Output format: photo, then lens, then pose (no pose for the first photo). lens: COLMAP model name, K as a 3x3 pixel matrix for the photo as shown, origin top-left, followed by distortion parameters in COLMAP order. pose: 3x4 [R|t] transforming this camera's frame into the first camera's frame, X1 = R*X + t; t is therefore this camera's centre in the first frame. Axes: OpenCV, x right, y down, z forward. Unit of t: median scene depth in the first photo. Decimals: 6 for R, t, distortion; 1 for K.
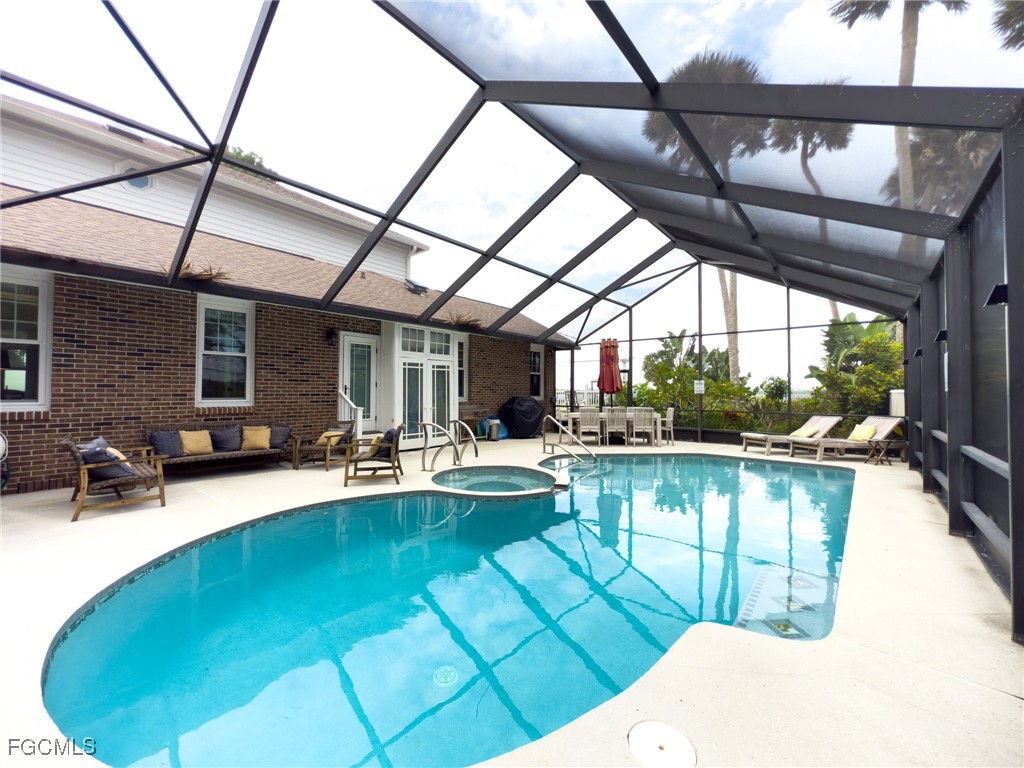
lens RADIAL K [[410.1, 0, 512.0], [0, 410.1, 384.0], [0, 0, 1]] dist [-0.000305, -0.000025]
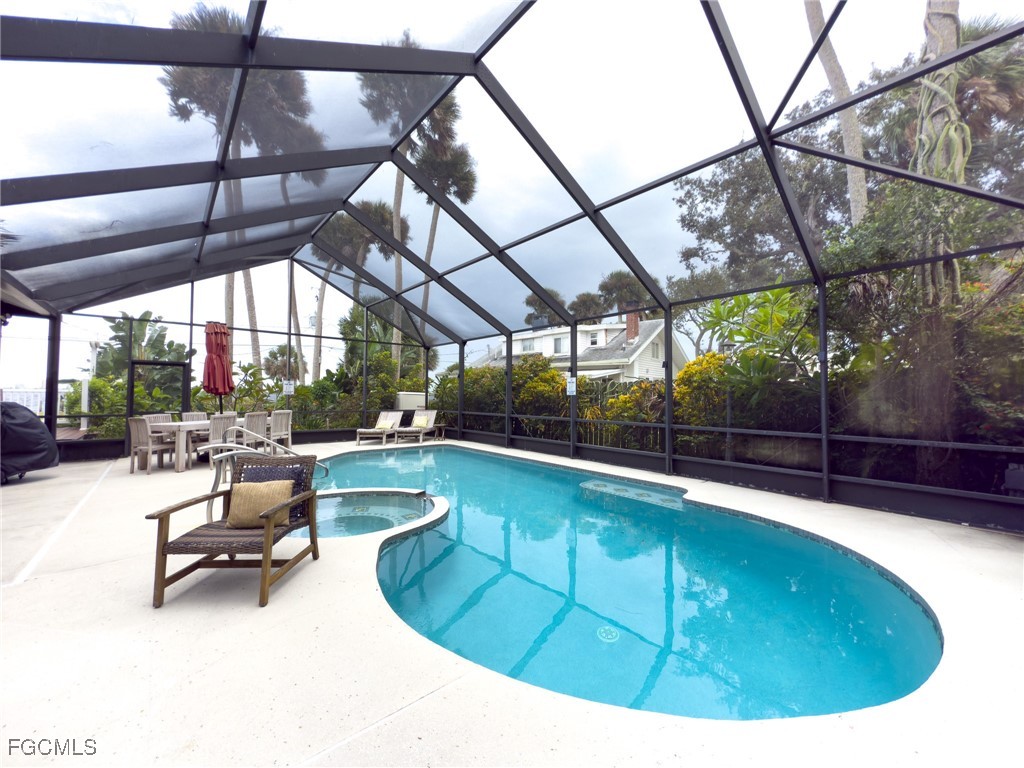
lens RADIAL K [[410.1, 0, 512.0], [0, 410.1, 384.0], [0, 0, 1]] dist [-0.000305, -0.000025]
pose [[0.155618, 0.023013, 0.987549, -0.429546], [-0.024565, 0.999510, -0.019421, 0.004522], [-0.987512, -0.021237, 0.156107, 0.351992]]
